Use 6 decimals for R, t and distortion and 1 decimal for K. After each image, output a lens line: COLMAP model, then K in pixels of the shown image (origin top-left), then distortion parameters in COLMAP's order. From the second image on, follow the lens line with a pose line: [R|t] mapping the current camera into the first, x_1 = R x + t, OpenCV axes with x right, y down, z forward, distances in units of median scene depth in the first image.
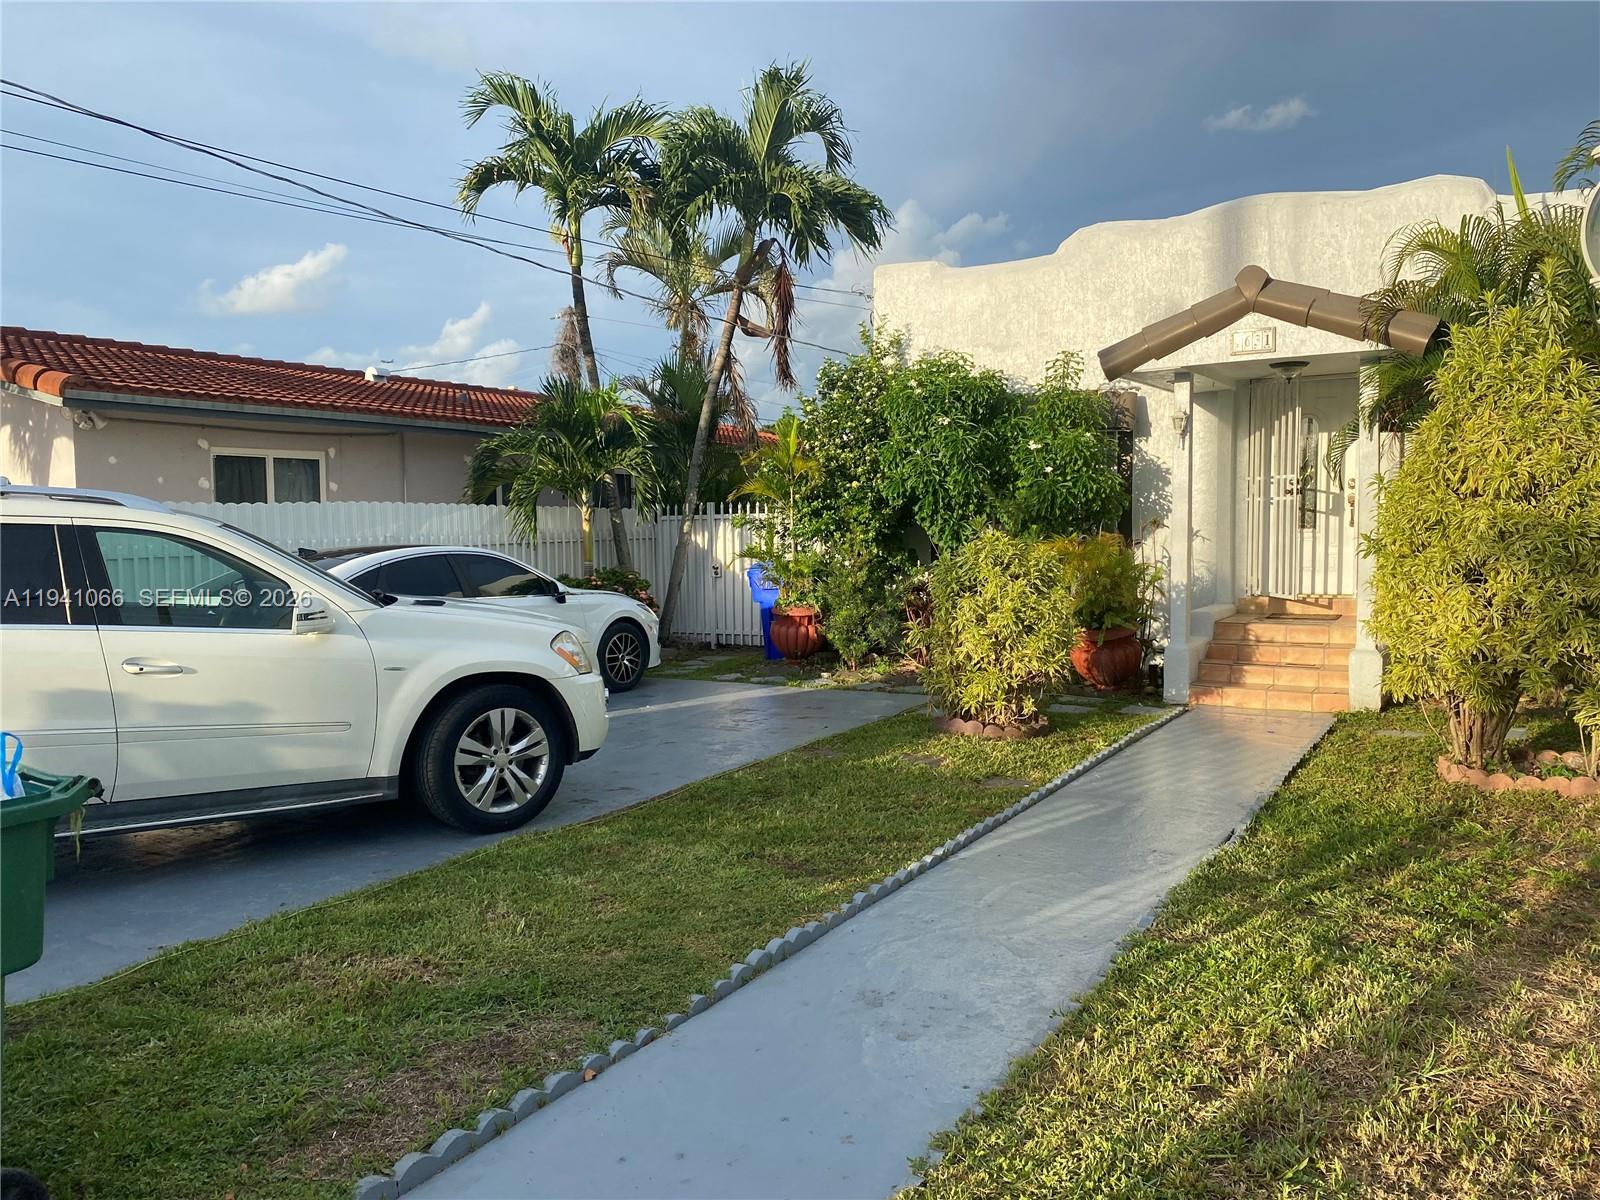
lens RADIAL K [[1203.4, 0, 806.4], [0, 1203.4, 600.0], [0, 0, 1]] dist [0.023143, -0.032609]
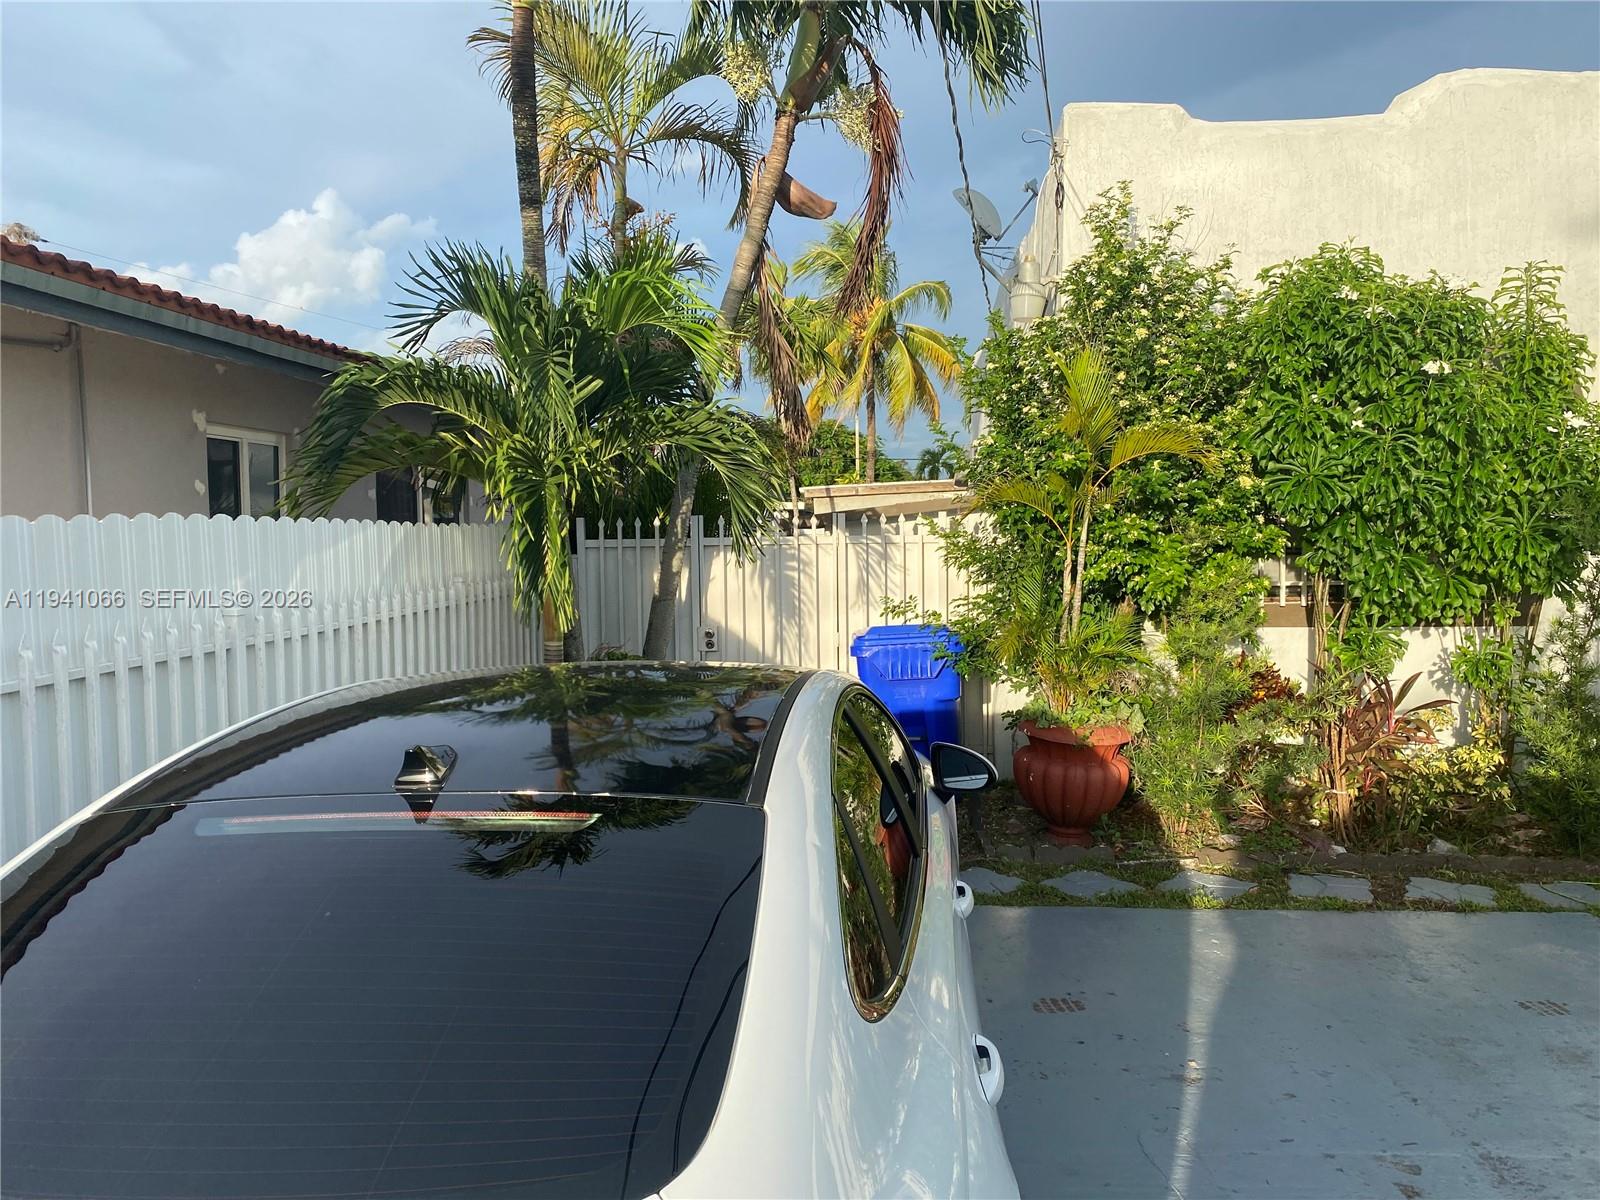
lens RADIAL K [[1203.4, 0, 811.6], [0, 1203.4, 605.7], [0, 0, 1]] dist [0.023143, -0.032609]
pose [[0.897797, -0.028199, 0.439506, -0.389881], [0.029966, 0.999547, 0.002920, -0.056840], [-0.439389, 0.010548, 0.898235, 0.686427]]
